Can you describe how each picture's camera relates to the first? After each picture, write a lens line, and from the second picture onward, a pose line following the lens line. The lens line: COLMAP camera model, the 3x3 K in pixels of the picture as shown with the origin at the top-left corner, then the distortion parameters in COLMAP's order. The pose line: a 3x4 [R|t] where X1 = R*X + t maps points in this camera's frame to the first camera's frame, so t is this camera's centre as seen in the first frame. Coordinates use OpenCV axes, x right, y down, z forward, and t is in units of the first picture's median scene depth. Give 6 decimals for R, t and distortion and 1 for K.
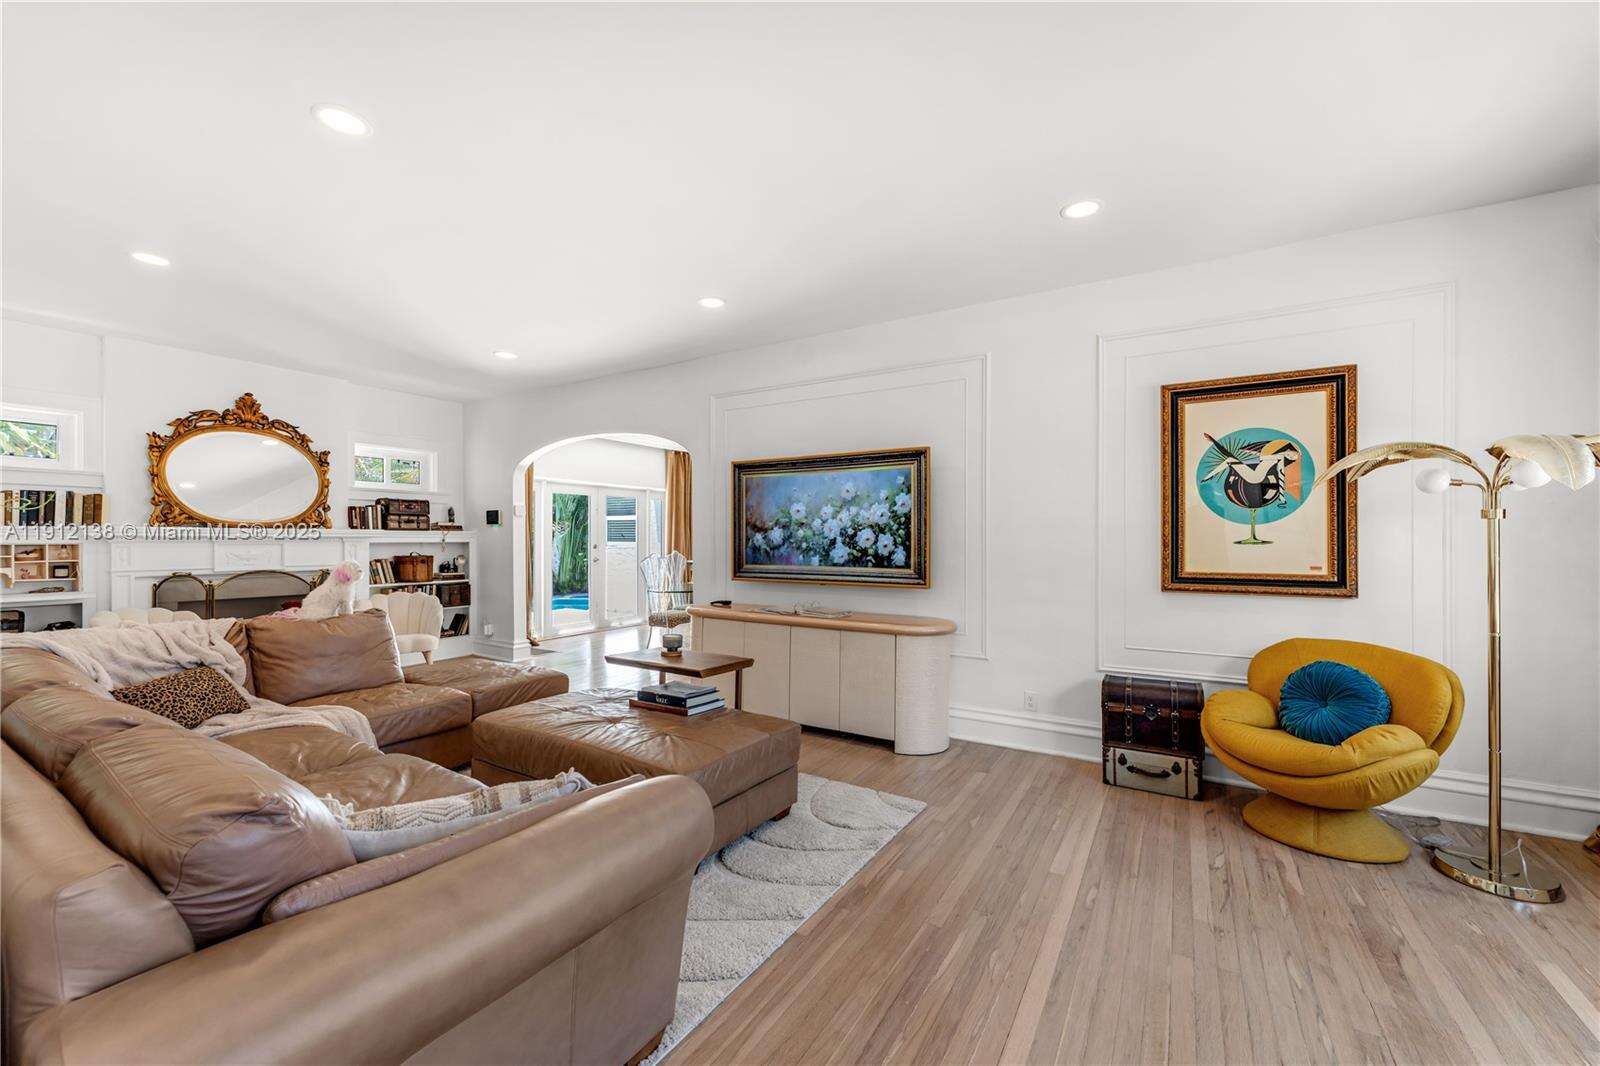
lens RADIAL K [[646.0, 0, 797.6], [0, 646.0, 521.5], [0, 0, 1]] dist [0.001036, 0.000456]
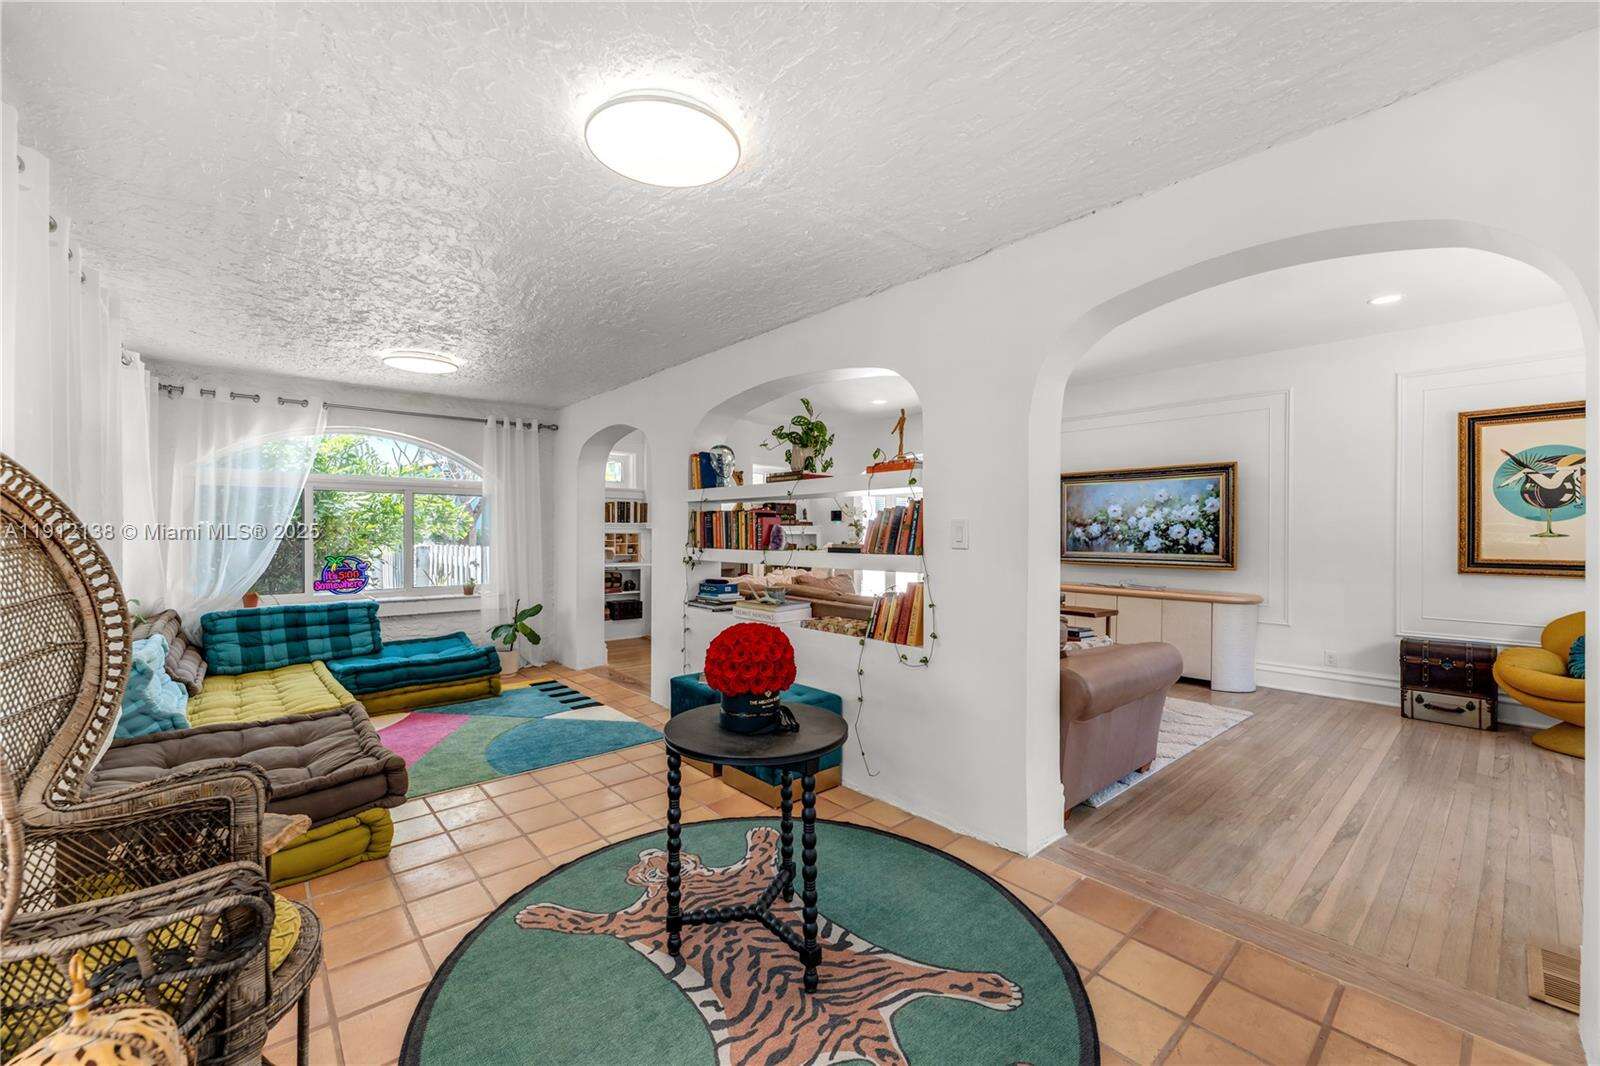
lens RADIAL K [[646.0, 0, 797.6], [0, 646.0, 521.5], [0, 0, 1]] dist [0.001036, 0.000456]
pose [[0.955867, -0.001063, -0.293797, -0.269006], [0.003529, 0.999963, 0.007862, -0.008538], [0.293778, -0.008551, 0.955836, -0.526825]]
